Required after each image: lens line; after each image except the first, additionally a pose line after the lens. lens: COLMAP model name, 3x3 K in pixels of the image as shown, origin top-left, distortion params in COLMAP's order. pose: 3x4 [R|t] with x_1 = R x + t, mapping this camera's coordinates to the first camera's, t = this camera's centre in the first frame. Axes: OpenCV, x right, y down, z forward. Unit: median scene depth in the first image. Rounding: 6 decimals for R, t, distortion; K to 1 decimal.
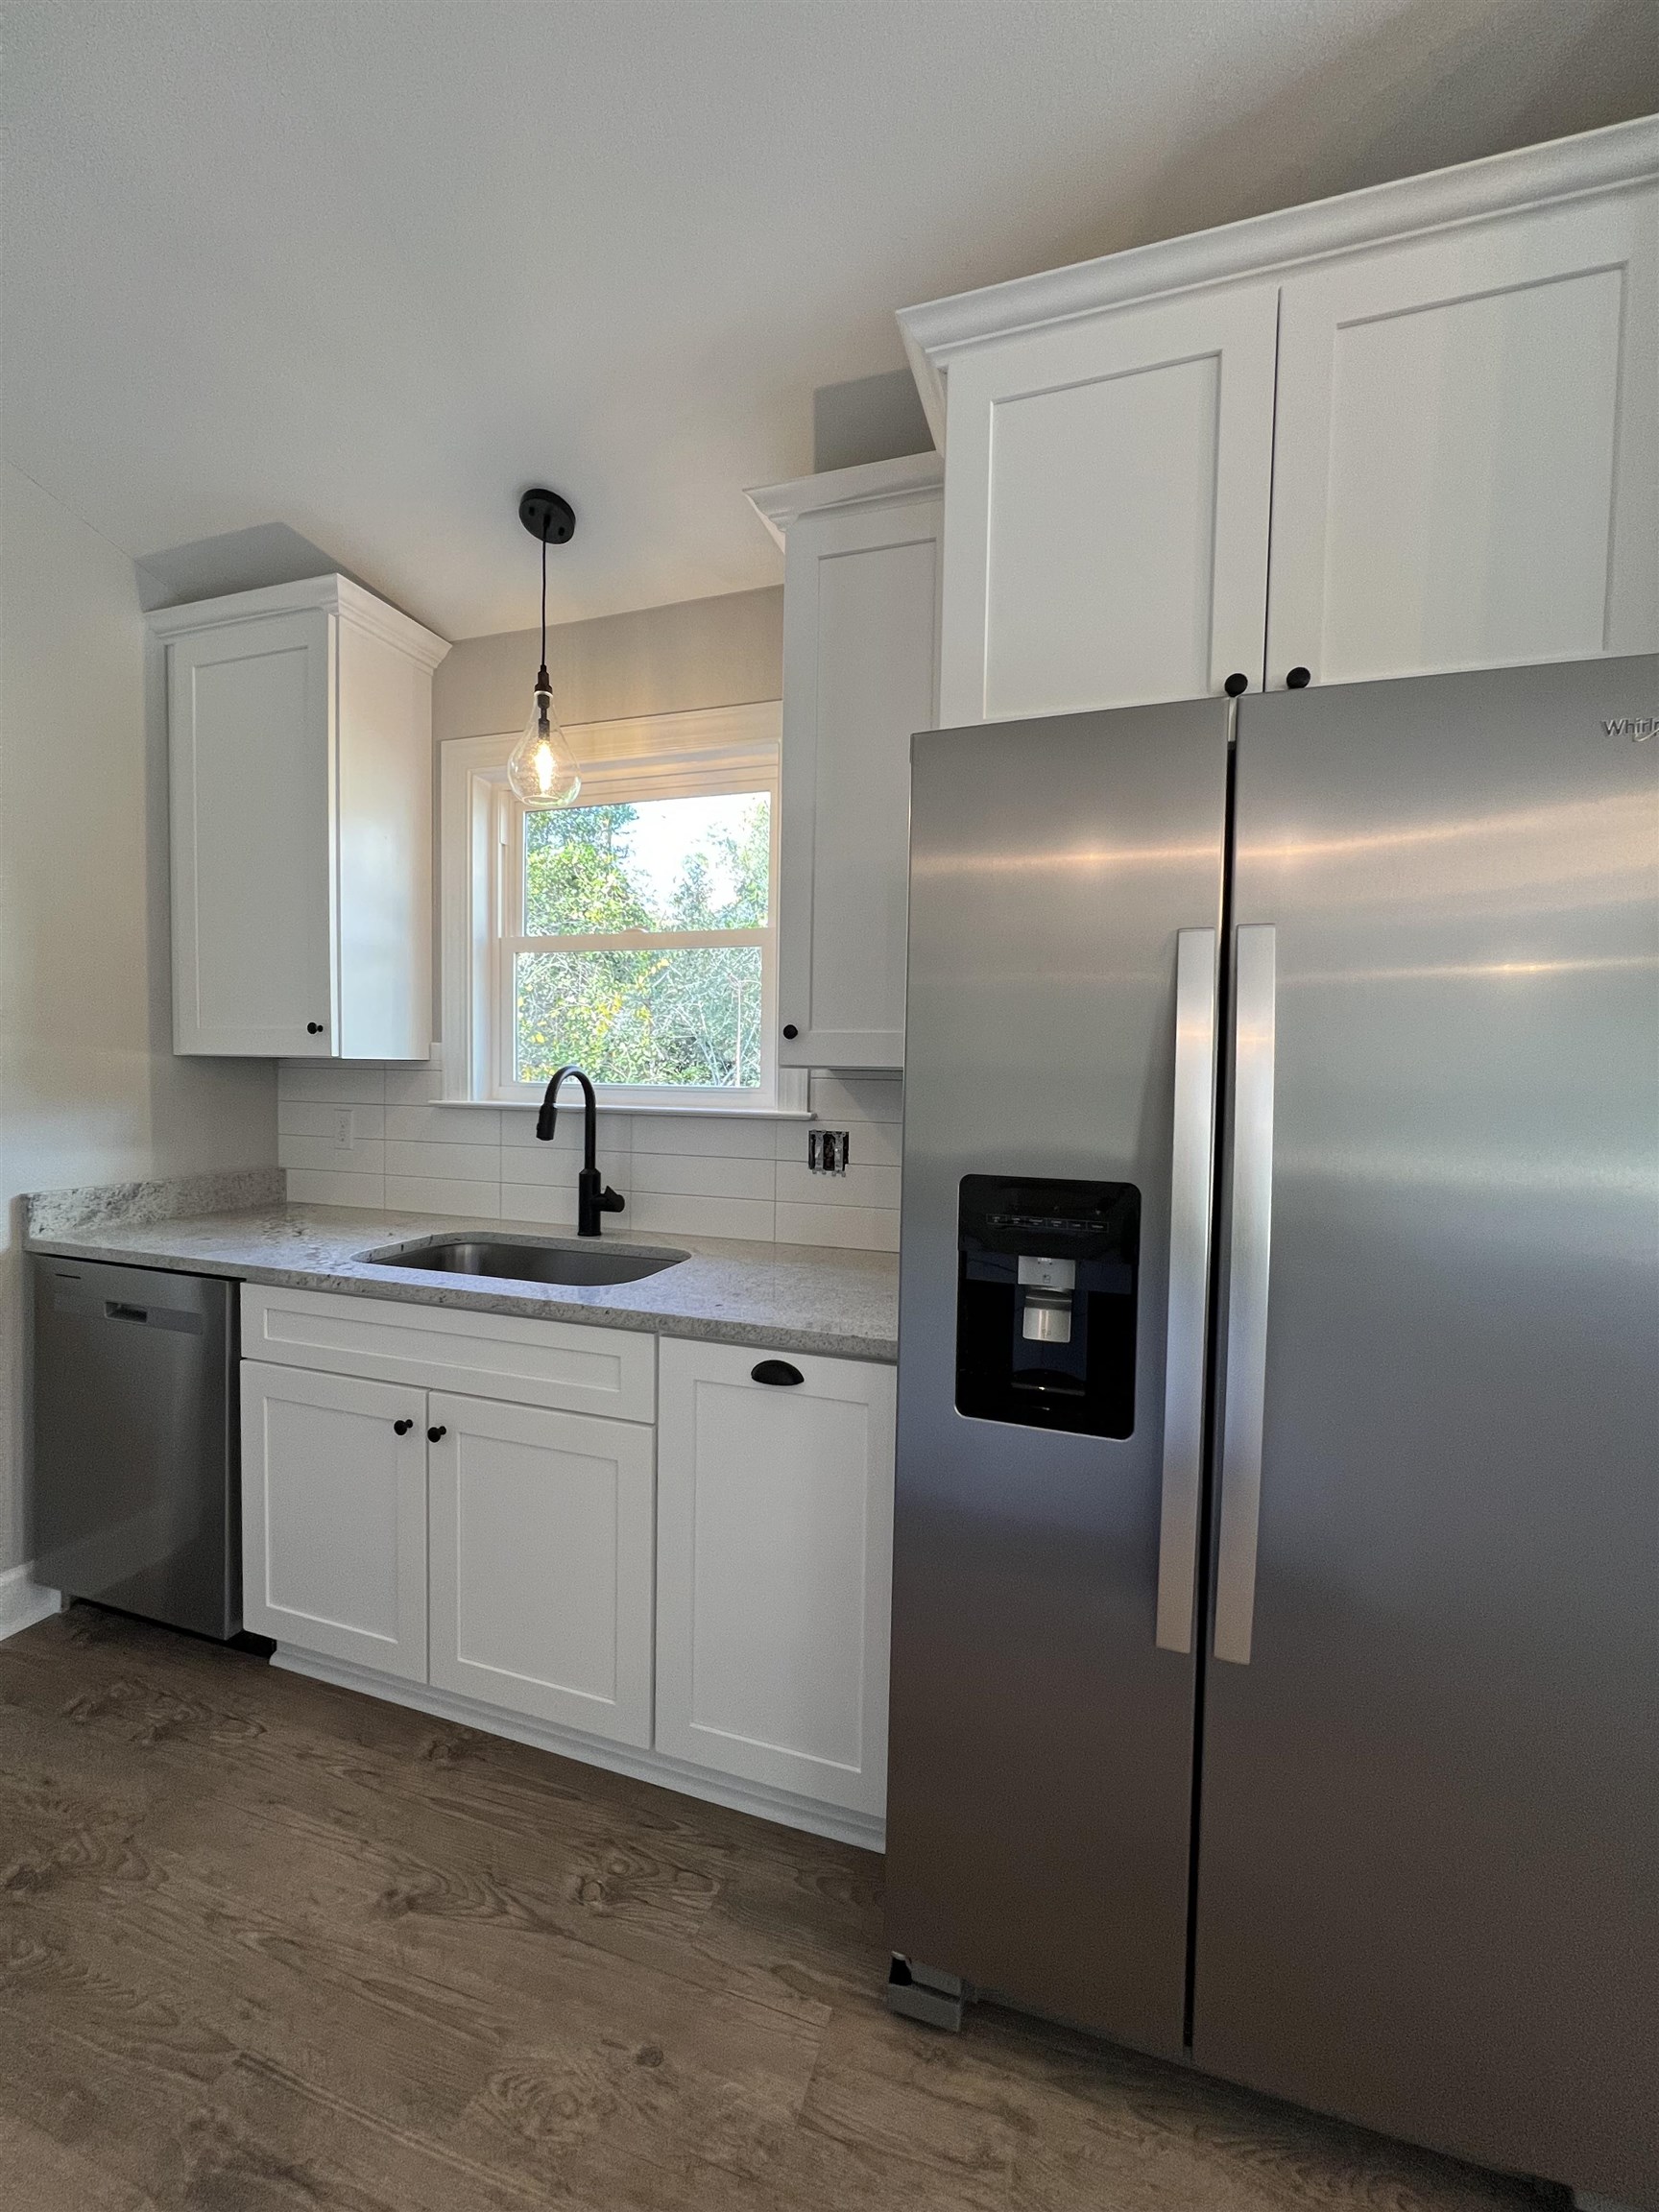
lens RADIAL K [[883.2, 0, 829.5], [0, 883.2, 1106.0], [0, 0, 1]] dist [-0.000441, 0.000266]
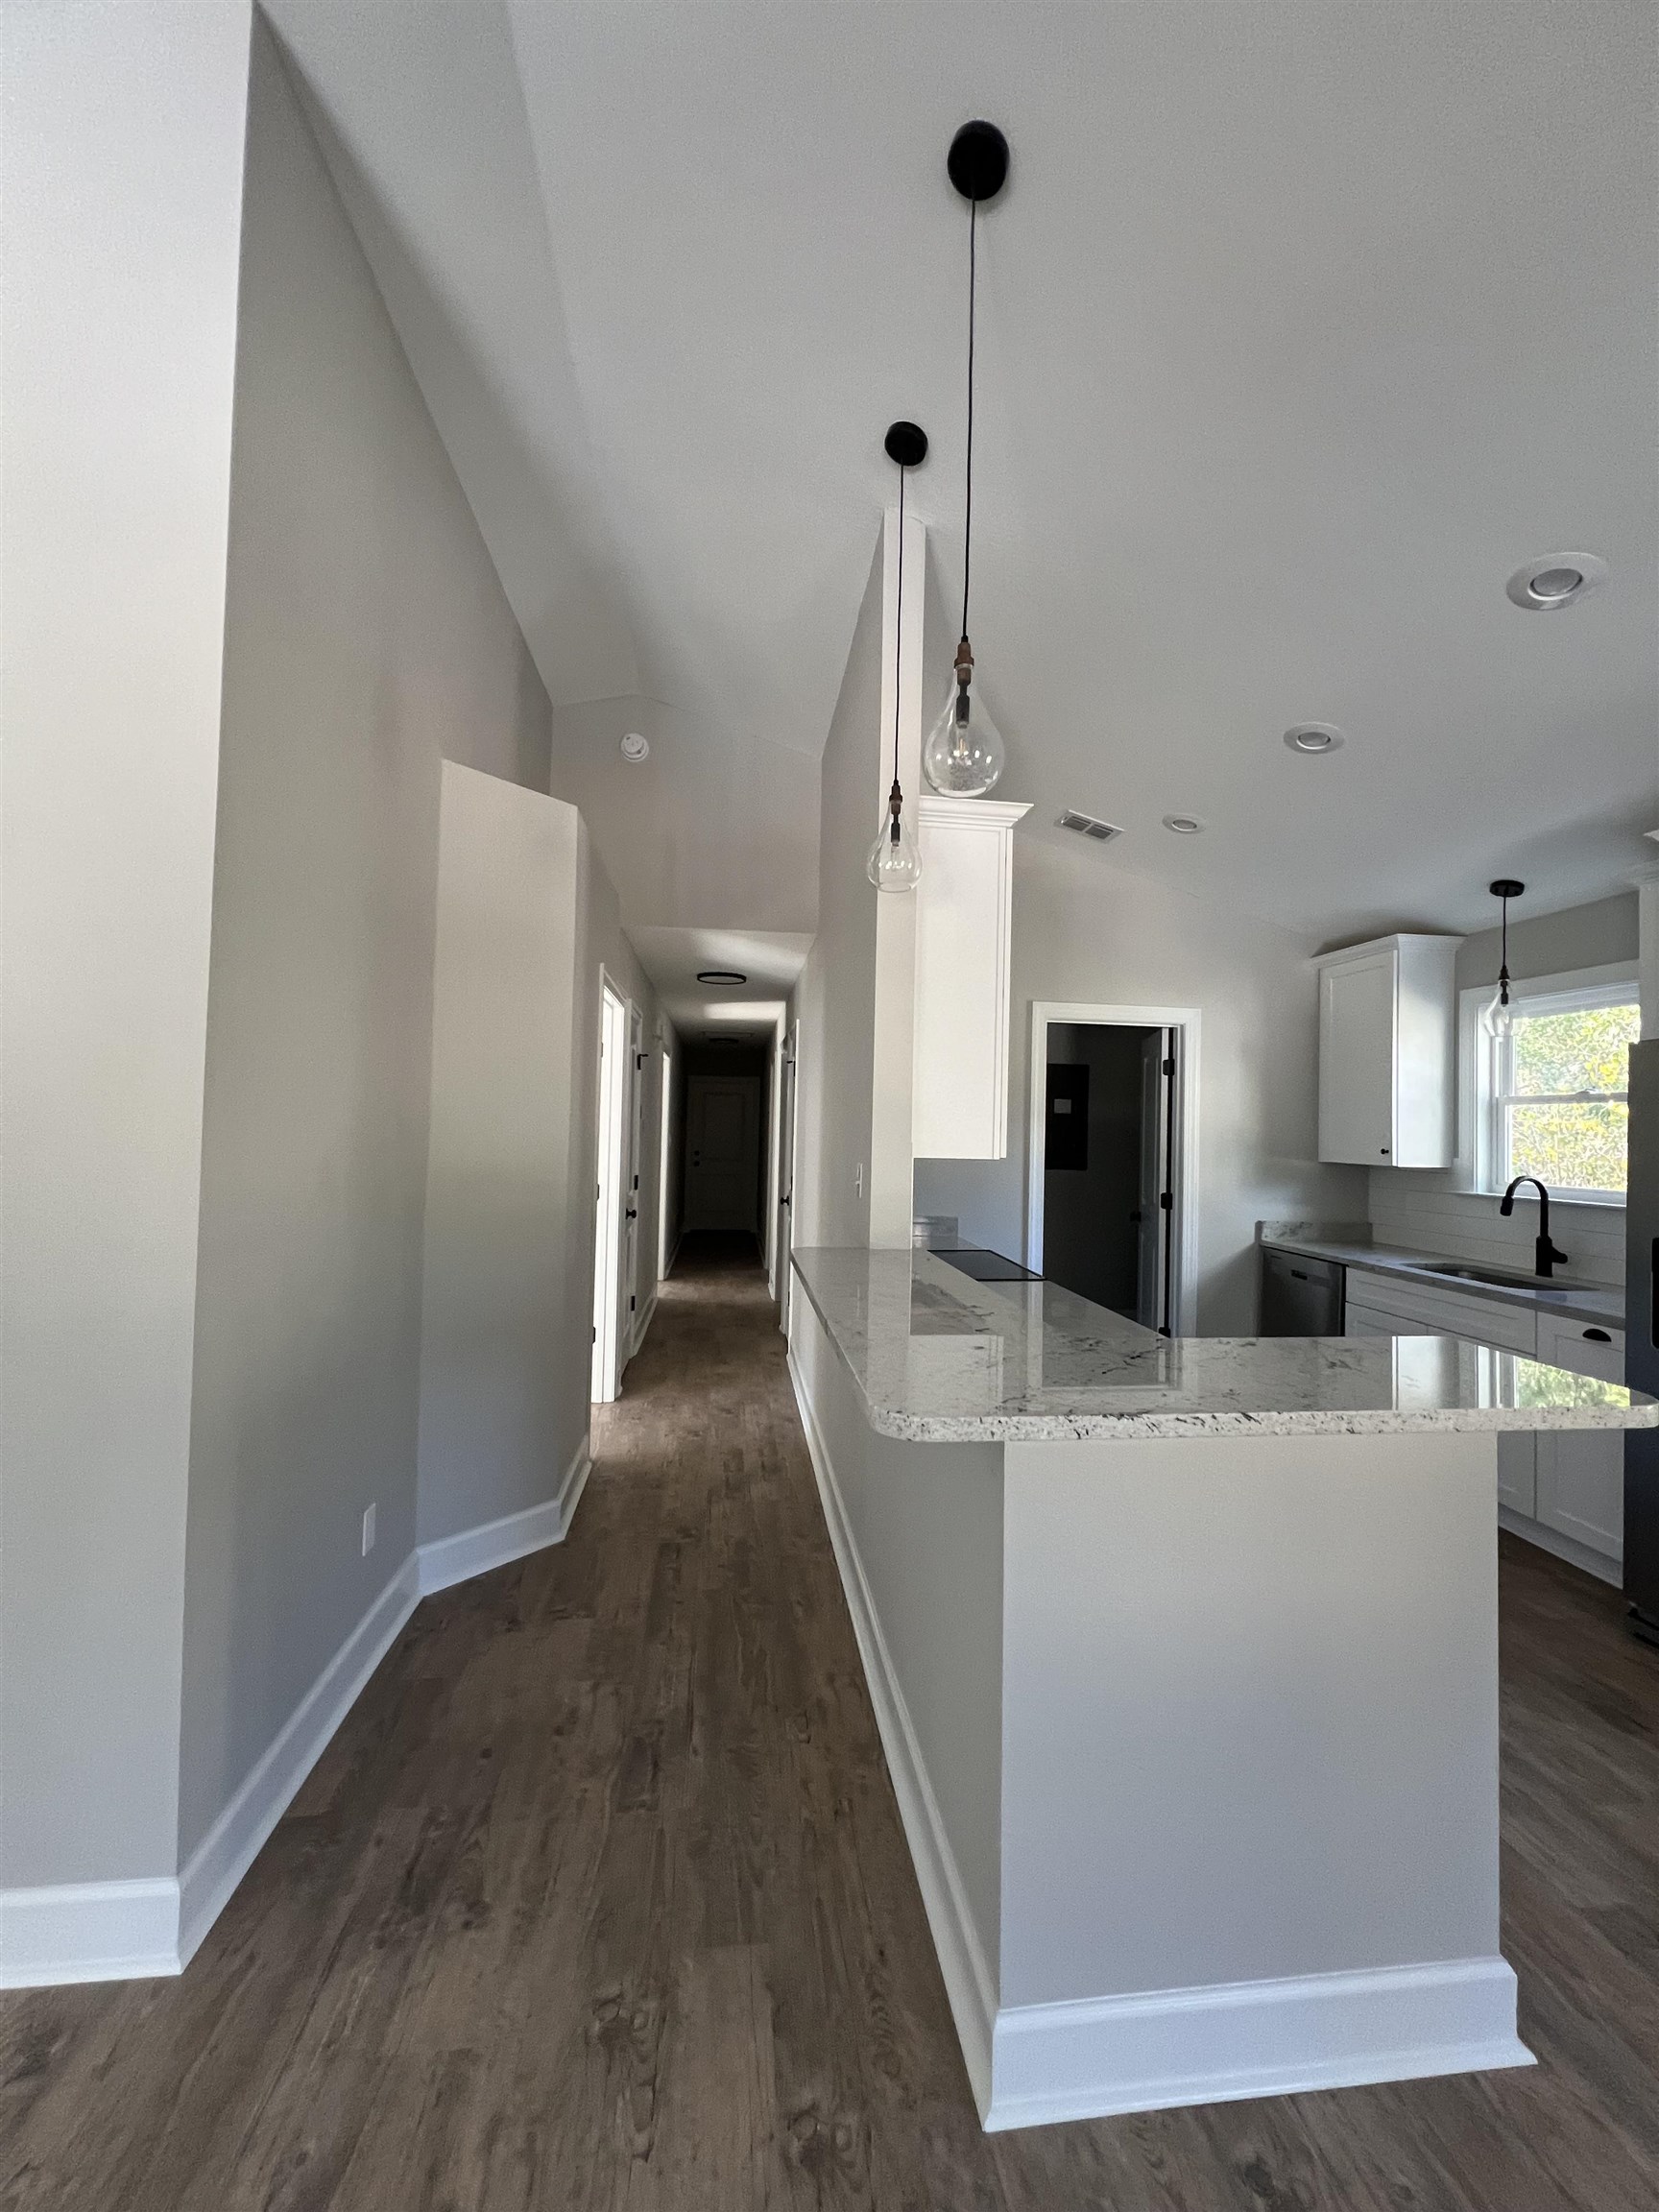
lens RADIAL K [[883.2, 0, 829.5], [0, 883.2, 1106.0], [0, 0, 1]] dist [-0.000441, 0.000266]
pose [[0.426230, -0.030137, -0.904113, 0.732553], [-0.055061, 0.996728, -0.059182, -0.002504], [0.902938, 0.075007, 0.423176, -1.047979]]
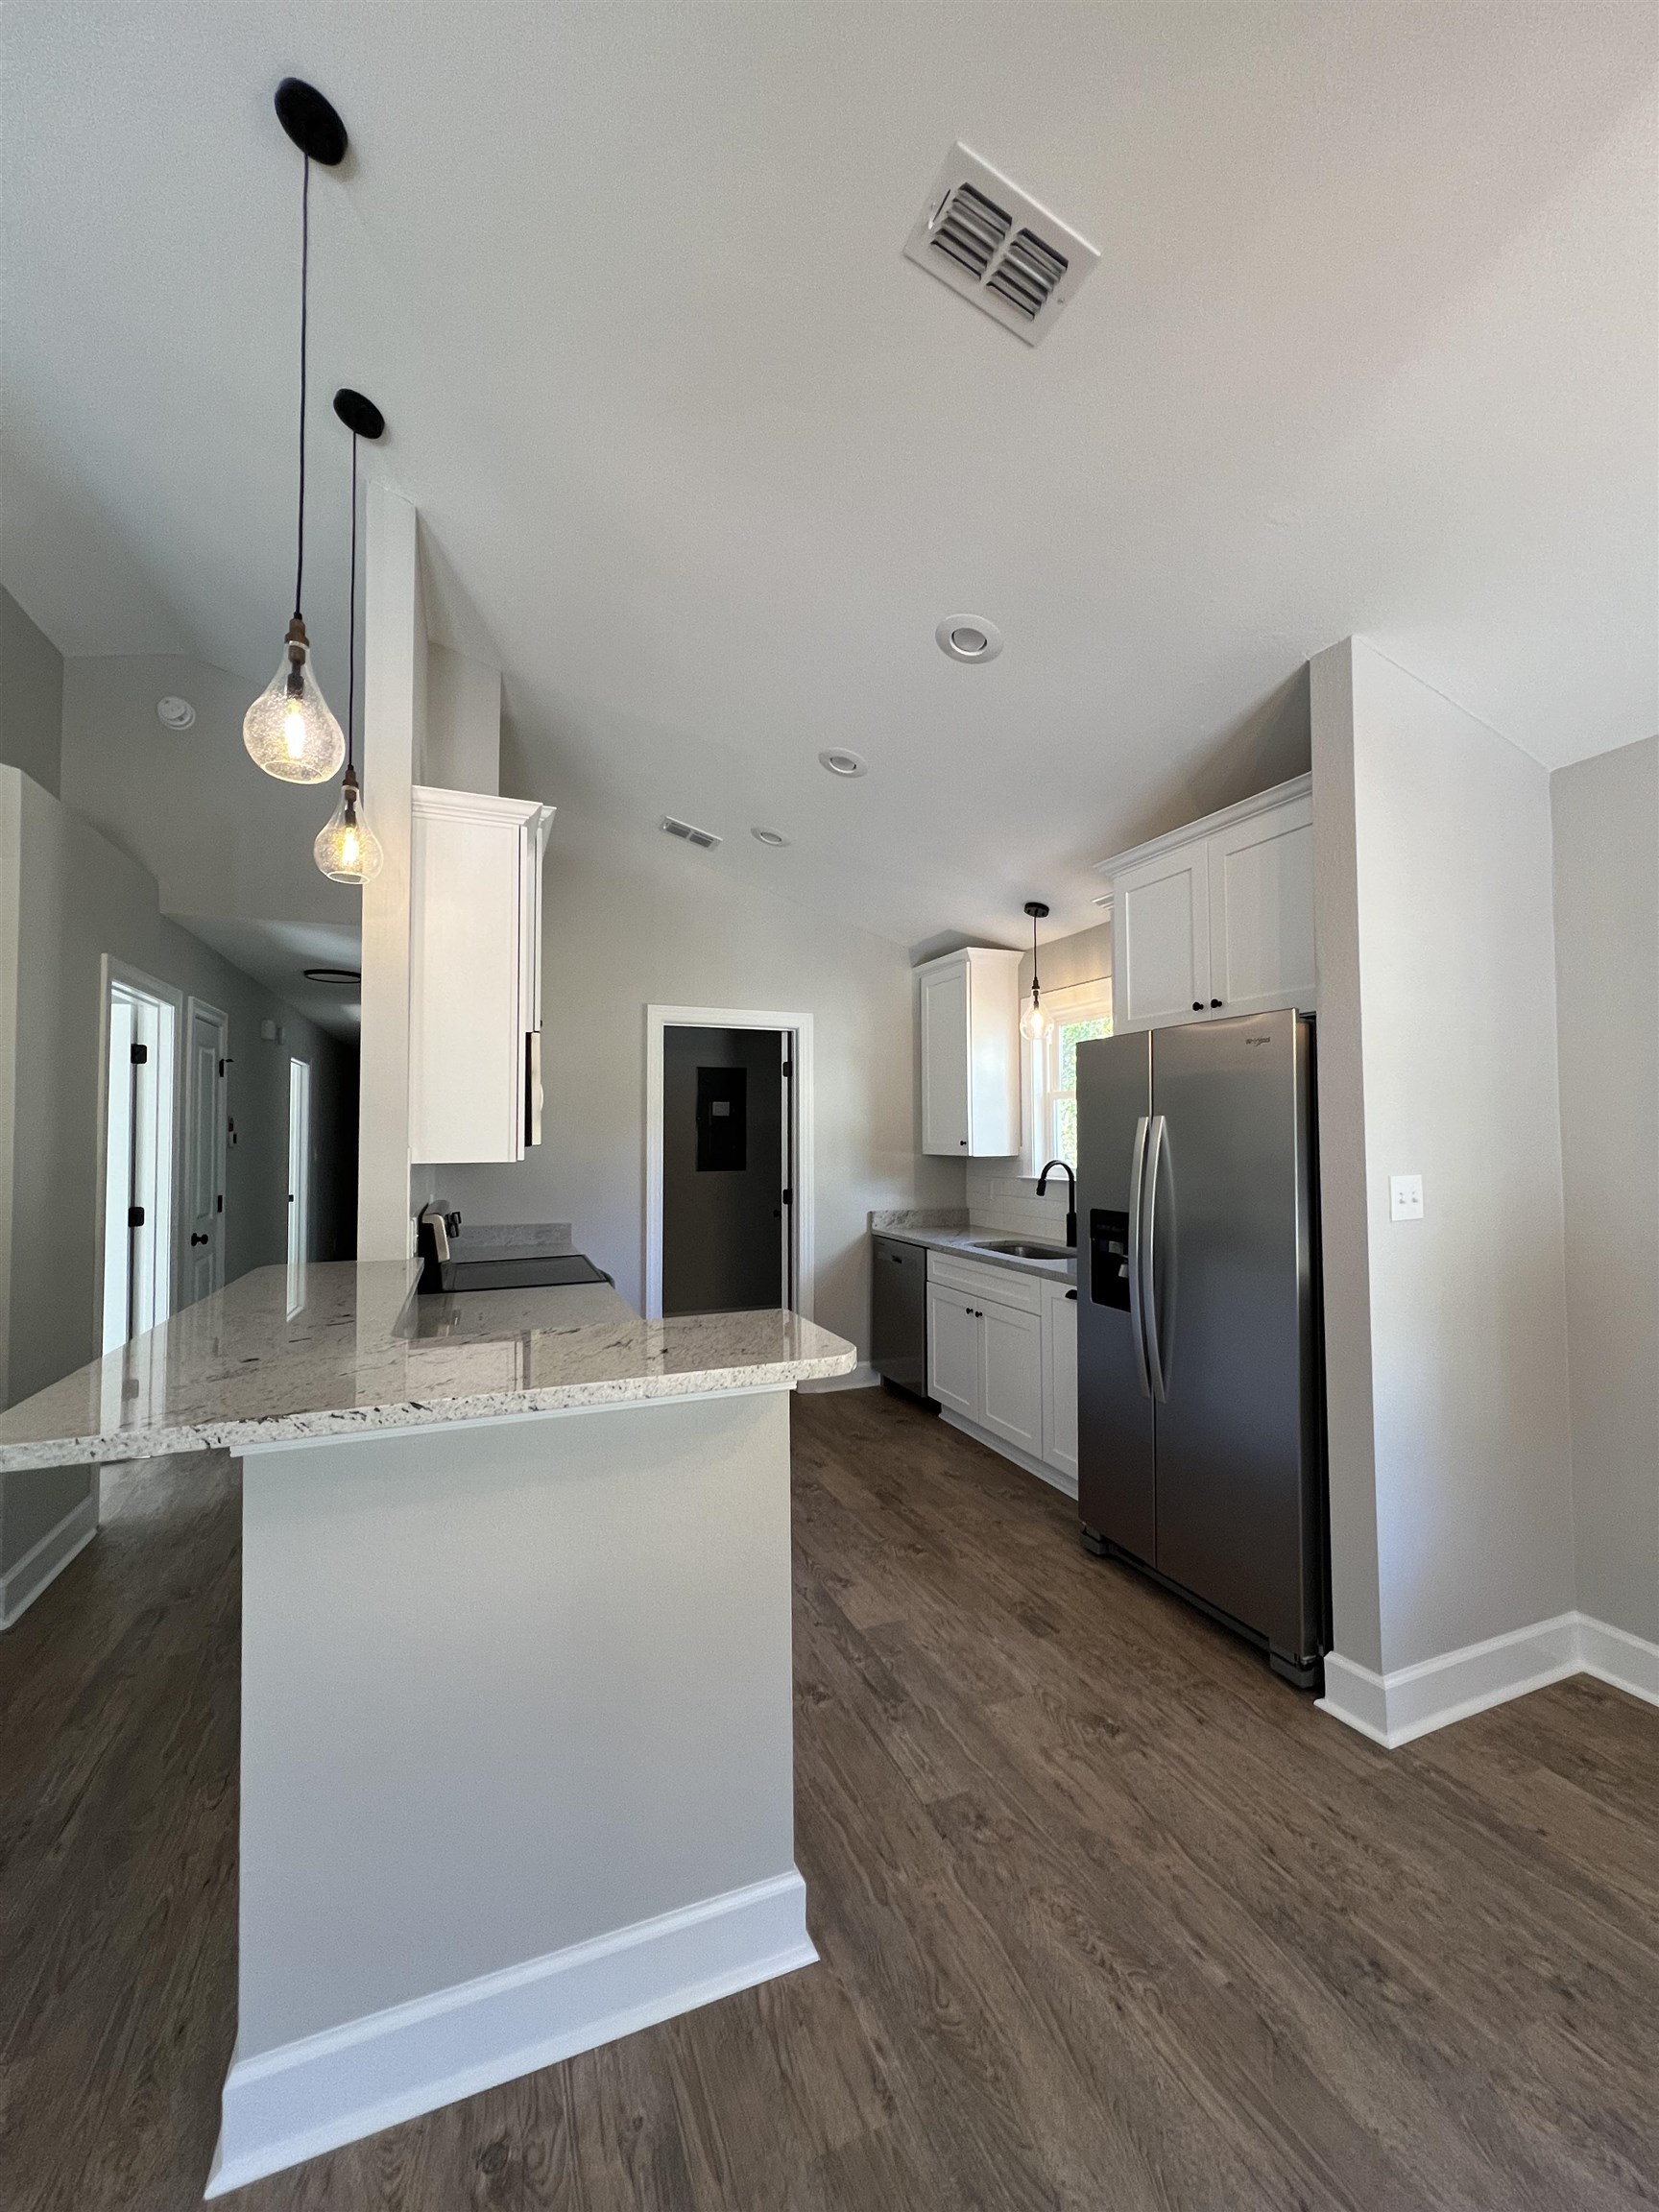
lens RADIAL K [[883.2, 0, 829.5], [0, 883.2, 1106.0], [0, 0, 1]] dist [-0.000441, 0.000266]
pose [[0.649339, -0.046895, -0.759052, 0.936923], [-0.016769, 0.996971, -0.075940, -0.006080], [0.760314, 0.062039, 0.646586, -0.739904]]
